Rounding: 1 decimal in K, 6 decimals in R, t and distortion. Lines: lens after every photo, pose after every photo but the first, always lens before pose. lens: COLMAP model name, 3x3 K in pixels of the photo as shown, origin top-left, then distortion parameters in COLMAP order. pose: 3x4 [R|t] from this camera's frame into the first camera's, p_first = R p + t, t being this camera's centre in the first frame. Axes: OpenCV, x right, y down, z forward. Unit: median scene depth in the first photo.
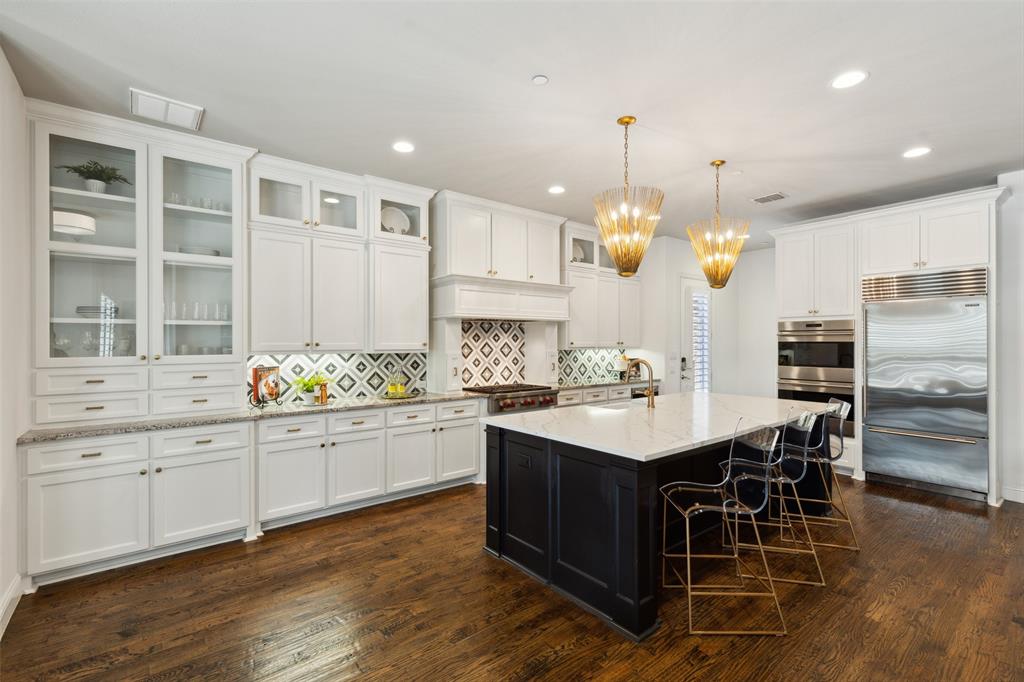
lens RADIAL K [[462.9, 0, 535.5], [0, 462.9, 341.9], [0, 0, 1]] dist [0.000708, 0.000272]
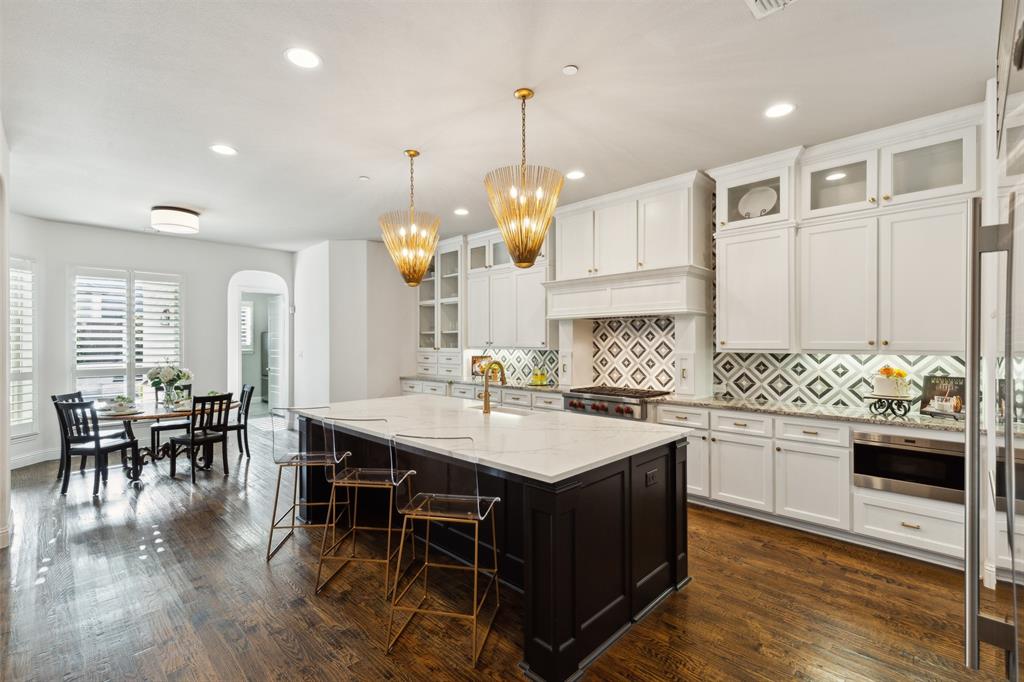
lens RADIAL K [[462.9, 0, 510.1], [0, 462.9, 341.2], [0, 0, 1]] dist [0.000708, 0.000272]
pose [[0.087690, 0.001156, -0.996147, 0.790159], [0.003330, 0.999993, 0.001453, -0.001755], [0.996142, -0.003445, 0.087686, 0.665191]]
